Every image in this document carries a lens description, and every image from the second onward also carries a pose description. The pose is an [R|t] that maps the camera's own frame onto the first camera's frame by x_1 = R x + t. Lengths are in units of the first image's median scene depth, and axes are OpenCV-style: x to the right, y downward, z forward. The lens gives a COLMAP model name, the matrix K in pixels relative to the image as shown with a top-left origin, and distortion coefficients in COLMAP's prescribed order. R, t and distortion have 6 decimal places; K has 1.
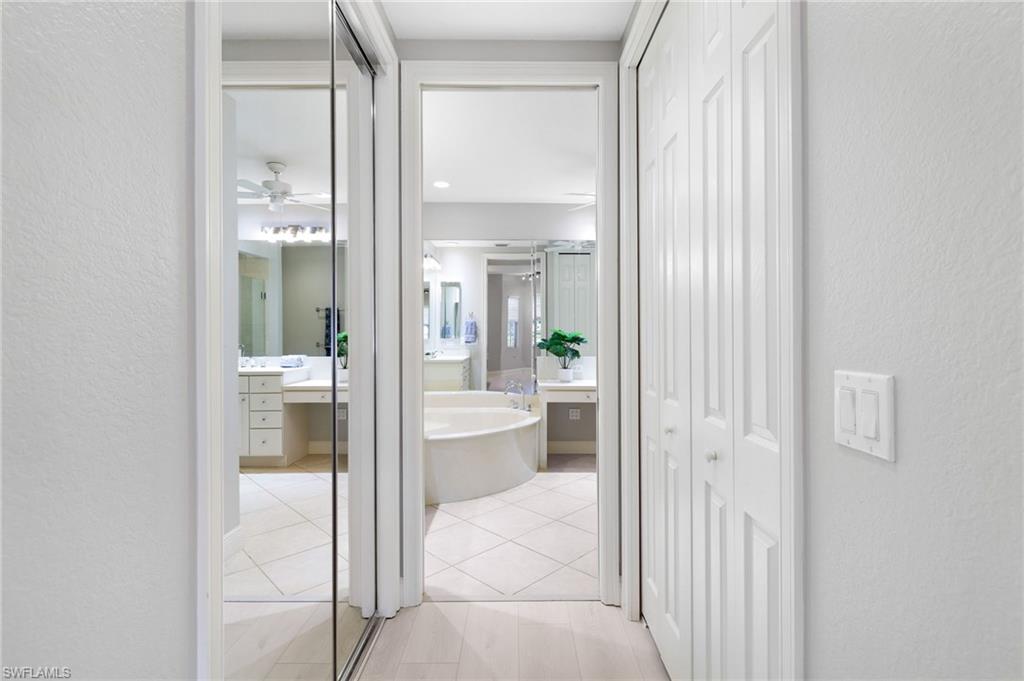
lens RADIAL K [[454.0, 0, 513.5], [0, 454.0, 337.4], [0, 0, 1]] dist [0.000428, 0.000021]
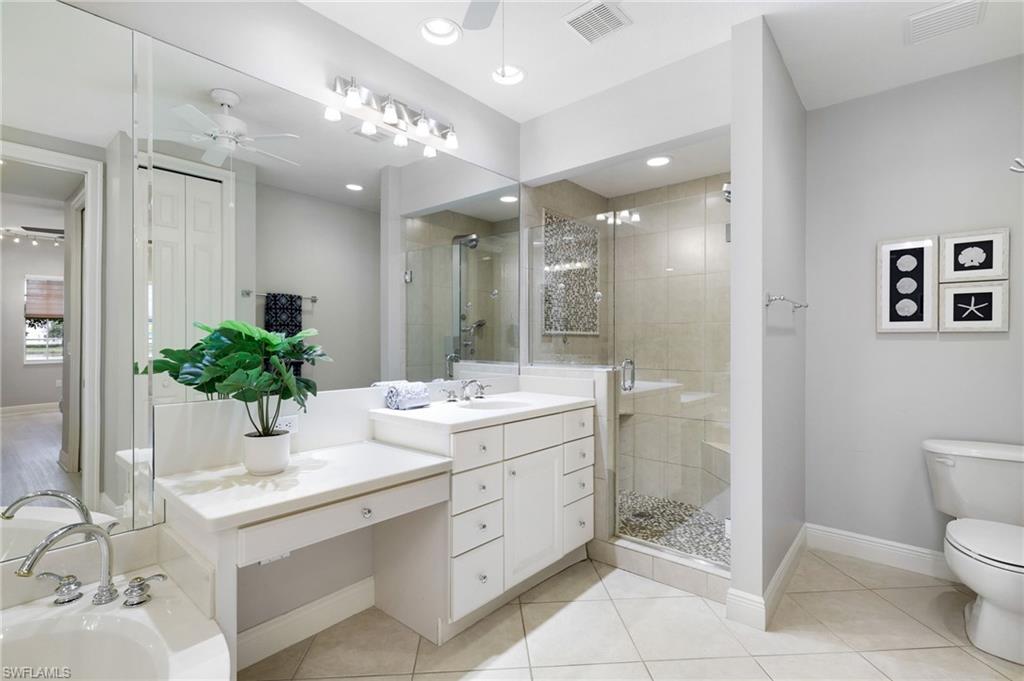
lens RADIAL K [[454.0, 0, 513.0], [0, 454.0, 342.5], [0, 0, 1]] dist [0.000428, 0.000021]
pose [[0.652422, 0.002059, 0.757853, -0.029580], [-0.001573, 0.999998, -0.001363, -0.003309], [-0.757854, -0.000303, 0.652424, 0.623581]]
